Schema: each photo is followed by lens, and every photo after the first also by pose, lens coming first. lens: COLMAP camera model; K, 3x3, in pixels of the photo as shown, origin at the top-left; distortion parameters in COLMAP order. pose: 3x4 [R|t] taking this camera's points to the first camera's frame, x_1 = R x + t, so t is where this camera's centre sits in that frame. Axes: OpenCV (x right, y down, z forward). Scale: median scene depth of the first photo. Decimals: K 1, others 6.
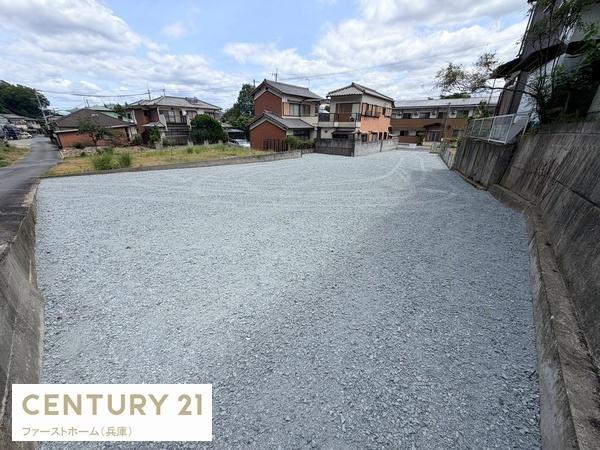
lens RADIAL K [[239.7, 0, 298.1], [0, 239.7, 225.0], [0, 0, 1]] dist [-0.000379, 0.000149]
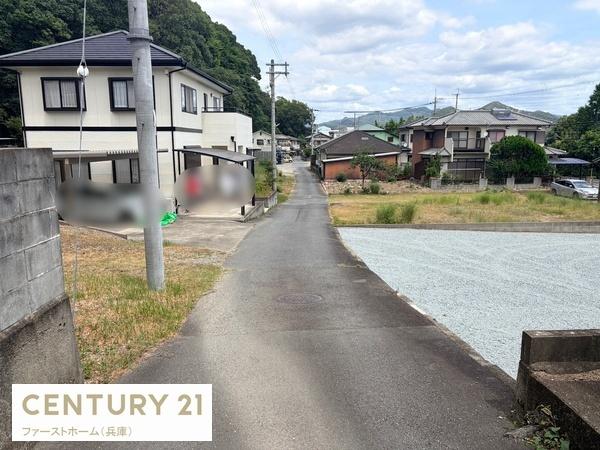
lens RADIAL K [[456.0, 0, 290.4], [0, 456.0, 222.8], [0, 0, 1]] dist [0.001229, 0.005454]
pose [[0.705937, 0.116545, -0.698620, 0.036417], [-0.260945, 0.959782, -0.103566, 0.011917], [0.658453, 0.255412, 0.707958, -0.162868]]
